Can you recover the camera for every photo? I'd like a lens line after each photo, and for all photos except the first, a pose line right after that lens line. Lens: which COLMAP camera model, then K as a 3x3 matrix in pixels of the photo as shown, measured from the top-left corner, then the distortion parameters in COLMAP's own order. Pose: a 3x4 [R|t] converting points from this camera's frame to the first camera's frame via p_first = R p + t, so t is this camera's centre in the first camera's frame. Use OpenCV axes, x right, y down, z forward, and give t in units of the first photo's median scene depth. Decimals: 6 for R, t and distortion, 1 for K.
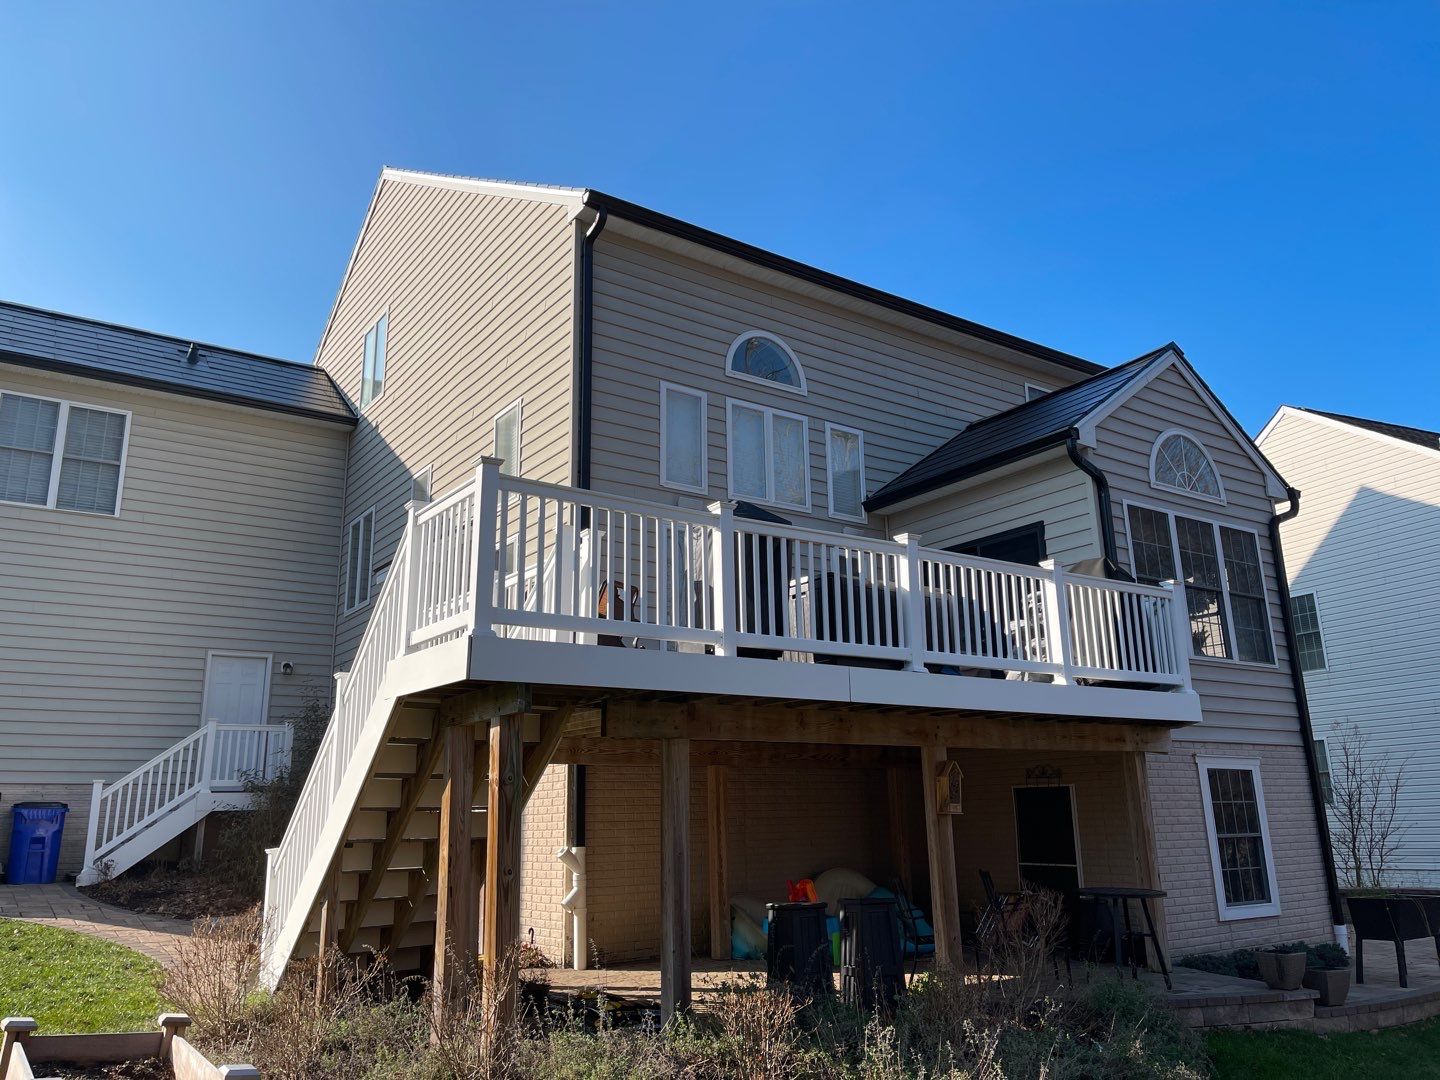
lens RADIAL K [[1081.9, 0, 720.1], [0, 1081.9, 540.2], [0, 0, 1]] dist [0.075861, -0.102963]
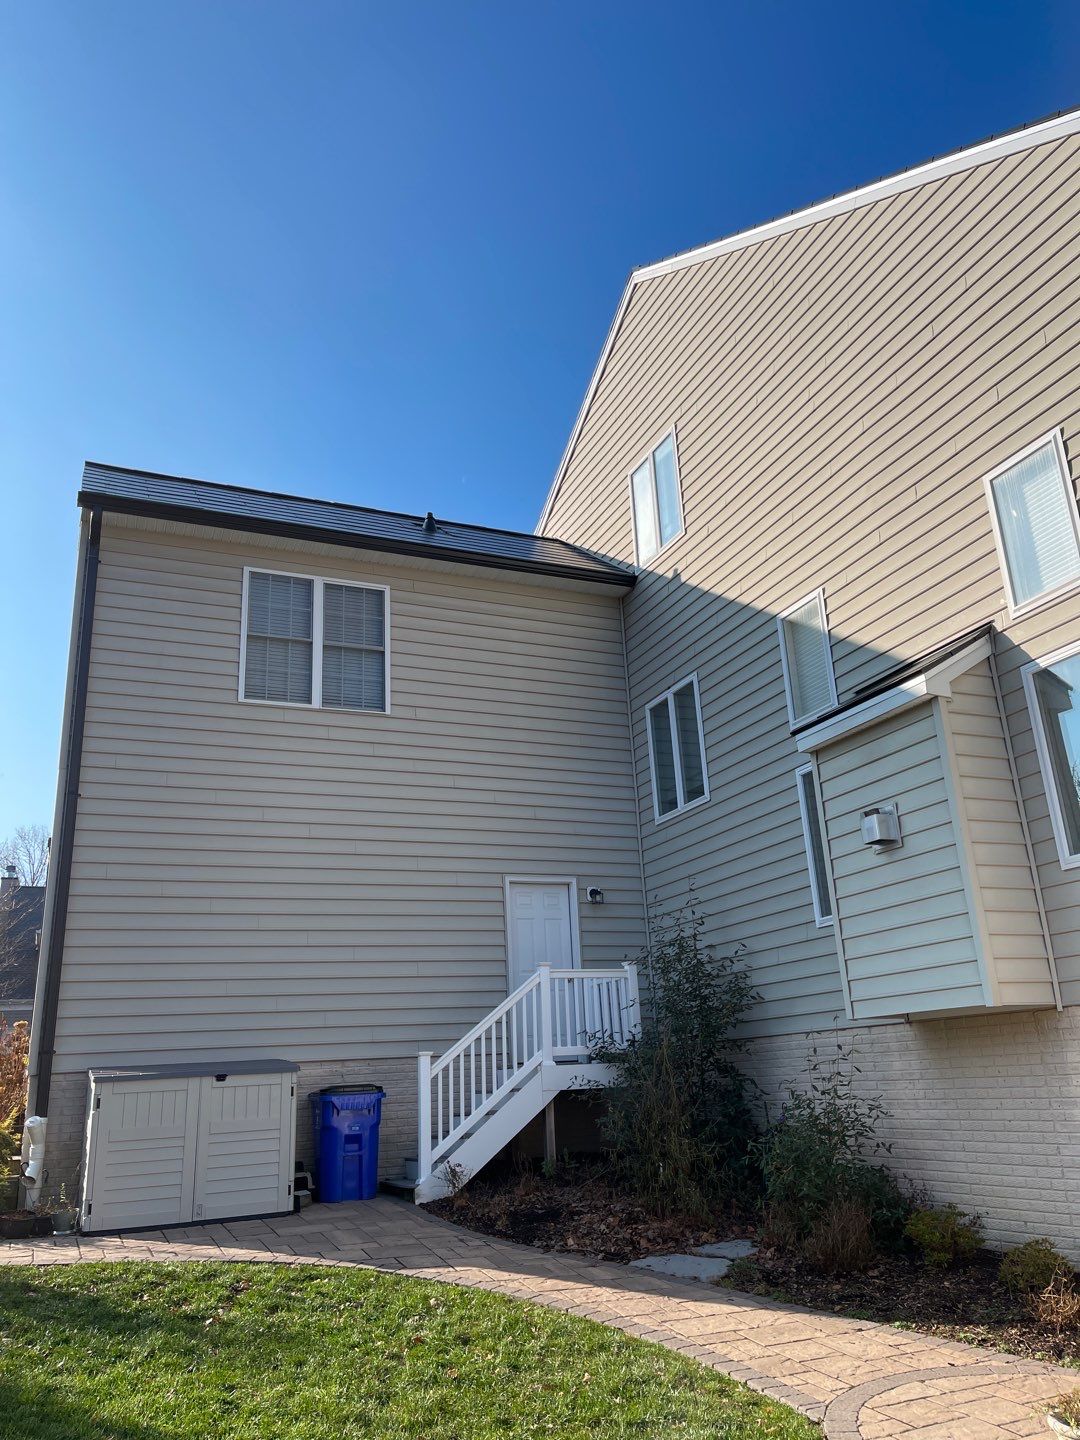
lens RADIAL K [[1081.9, 0, 536.2], [0, 1081.9, 719.8], [0, 0, 1]] dist [0.075861, -0.102963]
pose [[0.978579, -0.090754, -0.184788, -0.324378], [0.078519, 0.994273, -0.072500, 0.052497], [0.190309, 0.056438, 0.980101, 0.269000]]
